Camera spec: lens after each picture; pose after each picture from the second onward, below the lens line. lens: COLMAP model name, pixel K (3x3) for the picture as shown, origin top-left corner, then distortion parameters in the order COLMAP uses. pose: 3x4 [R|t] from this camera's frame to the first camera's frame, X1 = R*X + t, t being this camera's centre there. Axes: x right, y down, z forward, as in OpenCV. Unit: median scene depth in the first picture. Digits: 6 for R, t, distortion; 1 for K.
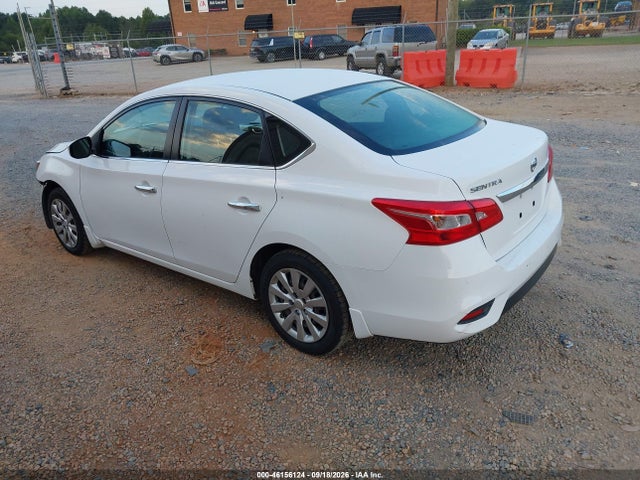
lens RADIAL K [[497.4, 0, 322.9], [0, 497.4, 255.5], [0, 0, 1]] dist [0.002372, -0.003726]
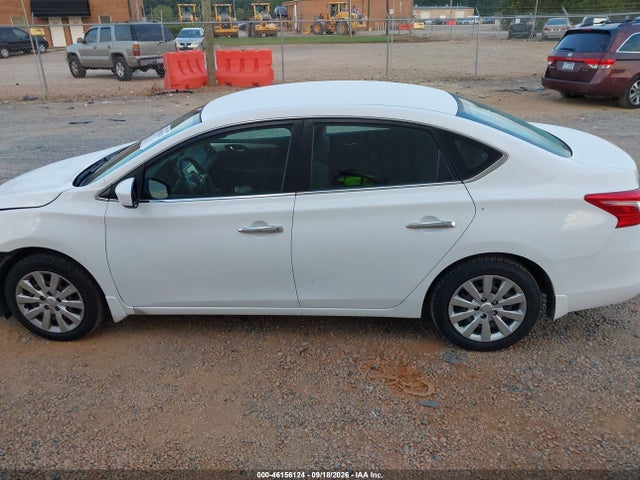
lens RADIAL K [[497.4, 0, 326.1], [0, 497.4, 244.6], [0, 0, 1]] dist [0.002372, -0.003726]
pose [[0.828823, -0.199125, 0.522879, -0.148139], [0.206000, 0.977484, 0.045715, -0.025954], [-0.520209, 0.069824, 0.851180, 0.047639]]
